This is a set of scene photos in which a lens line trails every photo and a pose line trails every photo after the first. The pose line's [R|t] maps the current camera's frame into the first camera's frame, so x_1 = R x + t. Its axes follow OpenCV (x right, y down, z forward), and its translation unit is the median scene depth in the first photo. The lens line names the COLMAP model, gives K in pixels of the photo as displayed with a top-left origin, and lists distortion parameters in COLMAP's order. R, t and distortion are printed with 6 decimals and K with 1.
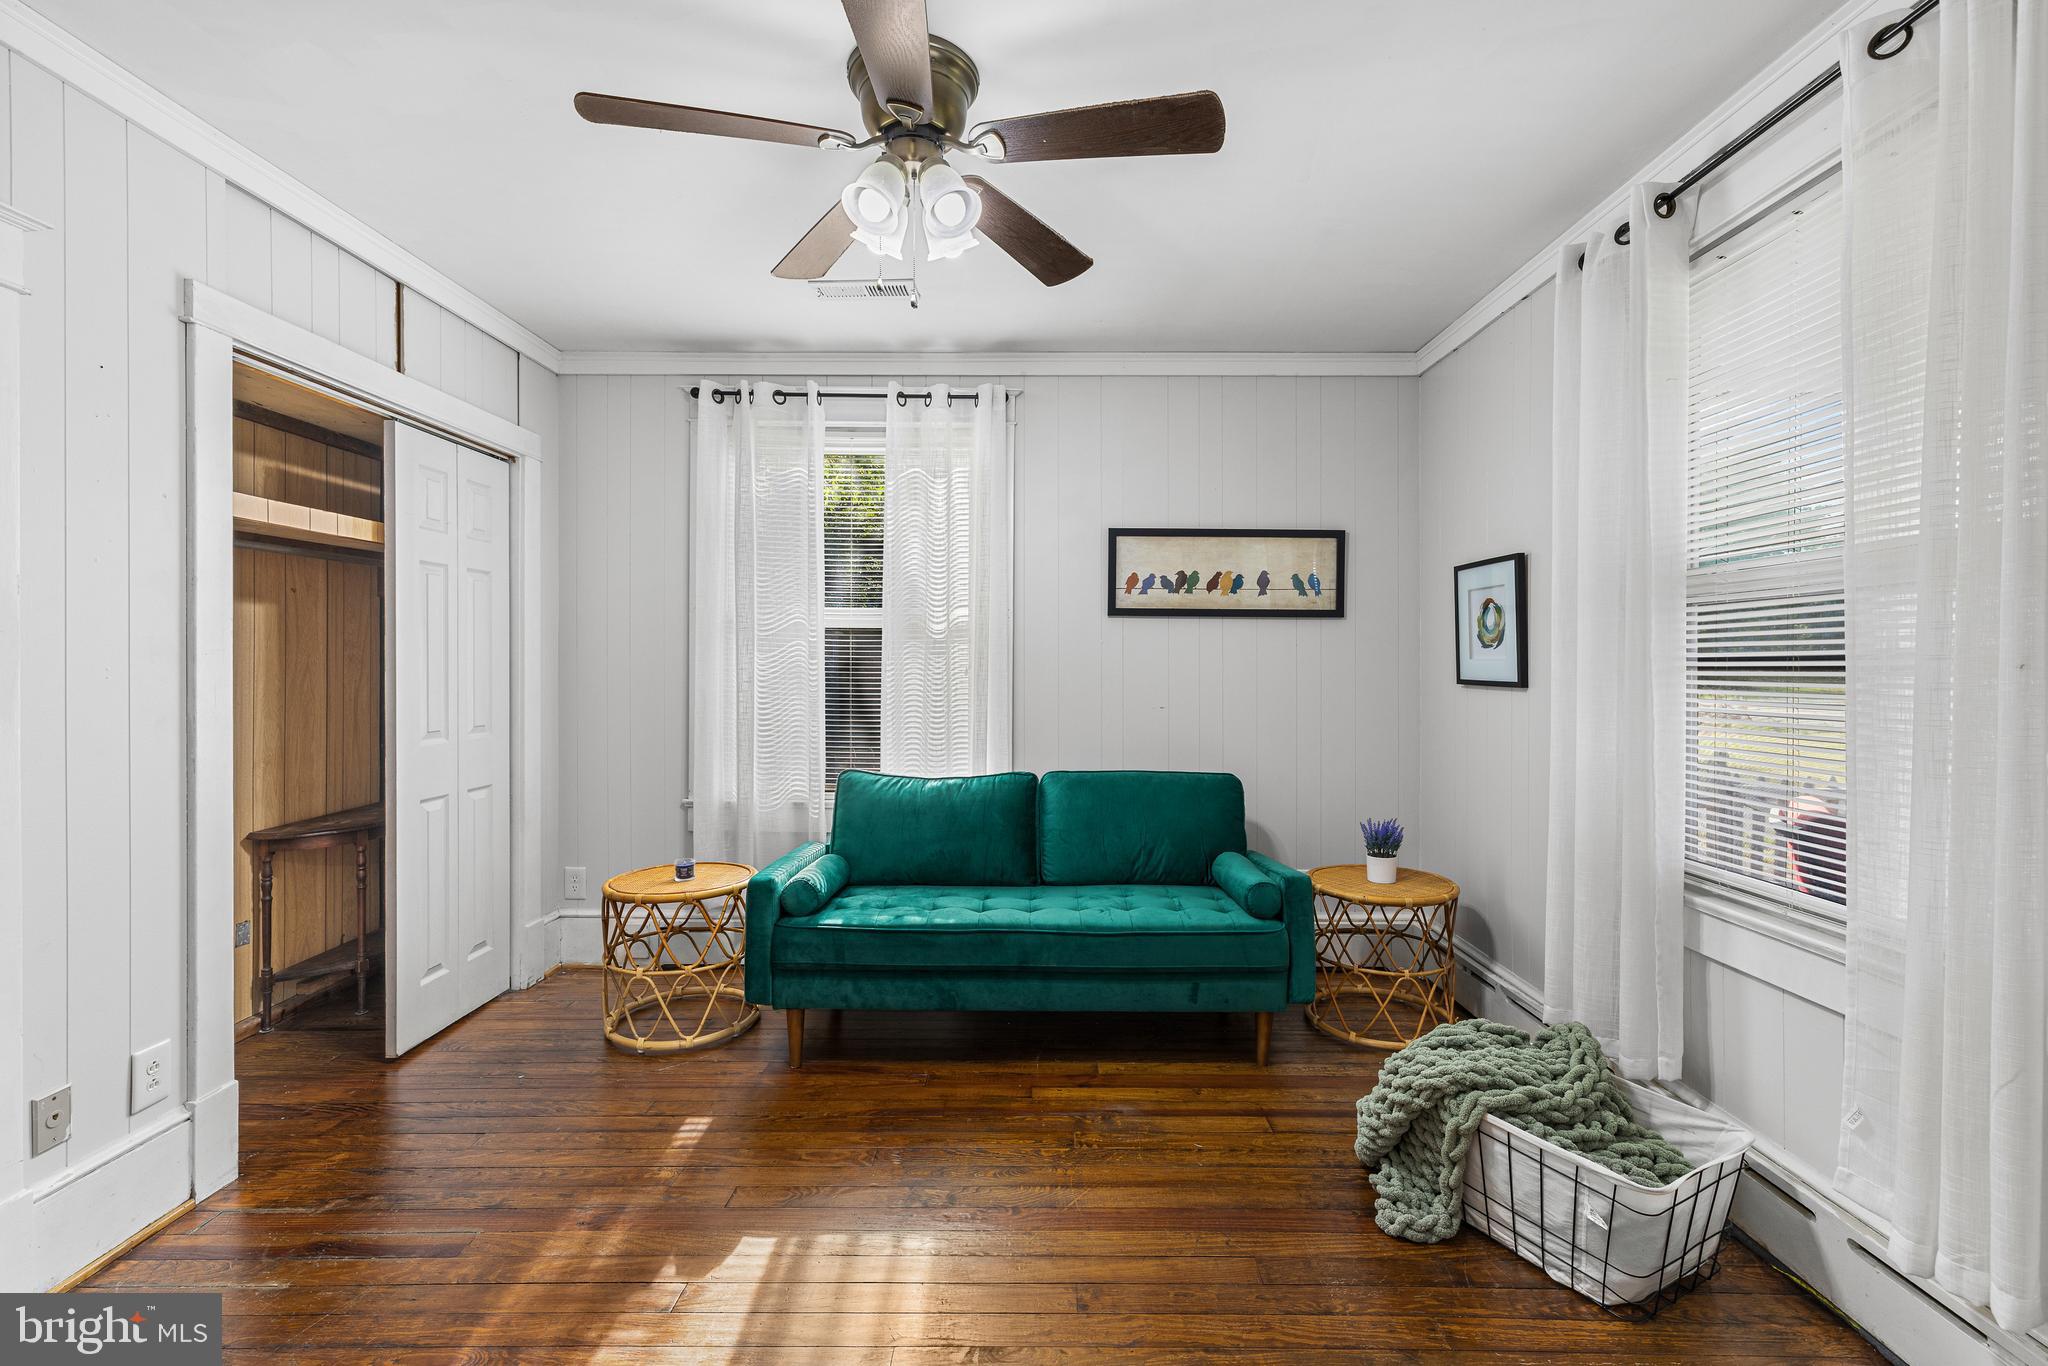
lens RADIAL K [[896.6, 0, 1025.9], [0, 896.6, 672.6], [0, 0, 1]] dist [0.001063, 0.000412]
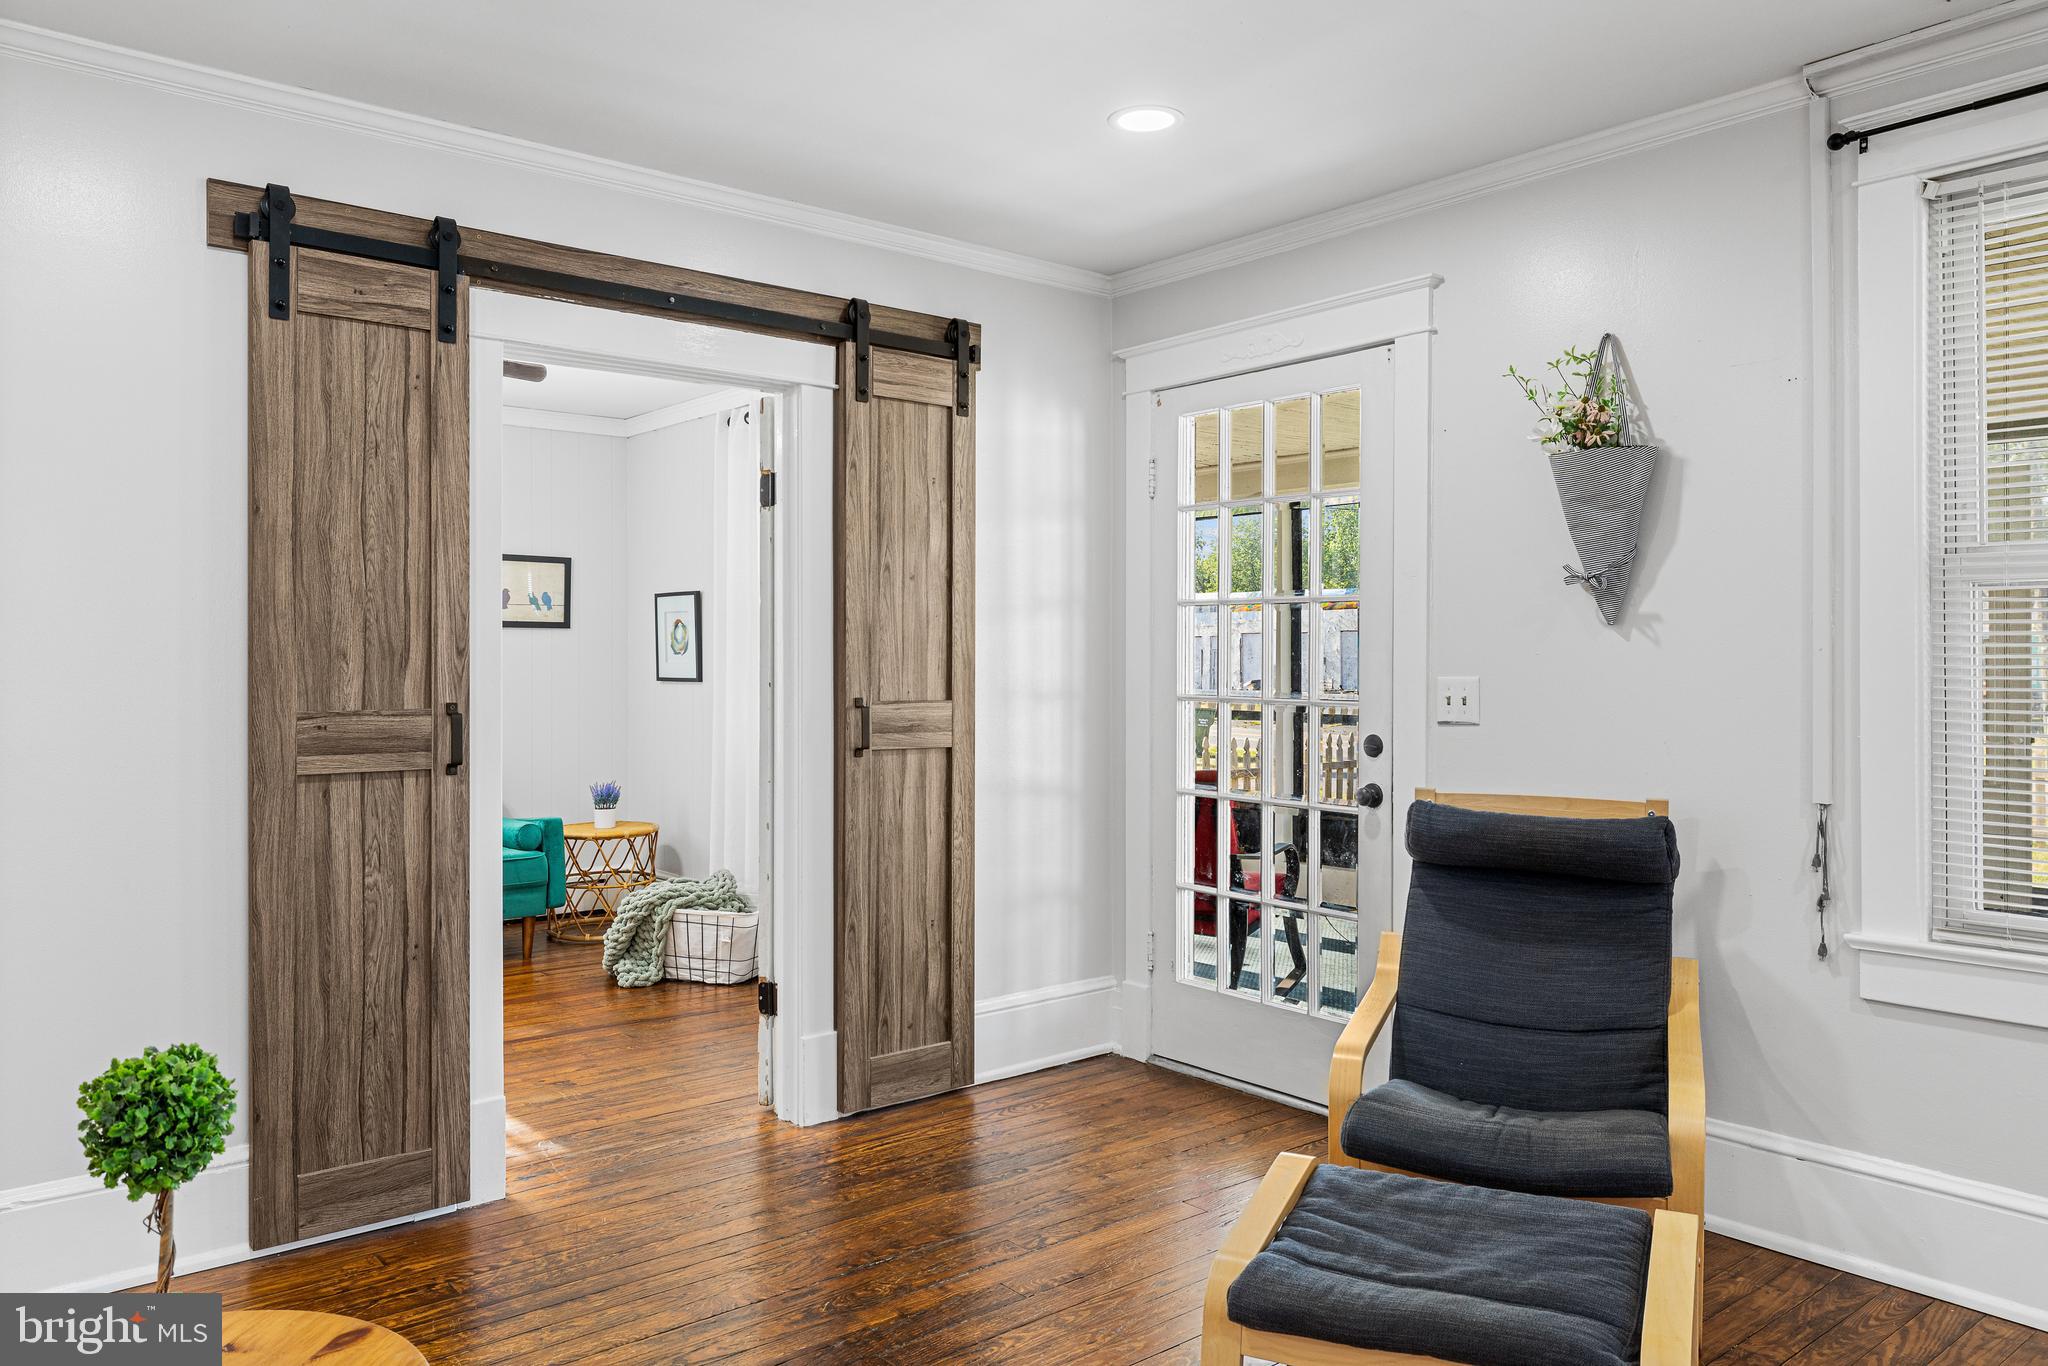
lens RADIAL K [[1485.7, 0, 1026.9], [0, 1485.7, 669.6], [0, 0, 1]] dist [0.011240, -0.000262]
pose [[0.761796, 0.004701, 0.647800, -0.778448], [0.002776, 0.999941, -0.010521, 0.029022], [-0.647811, 0.009814, 0.761738, -1.523244]]
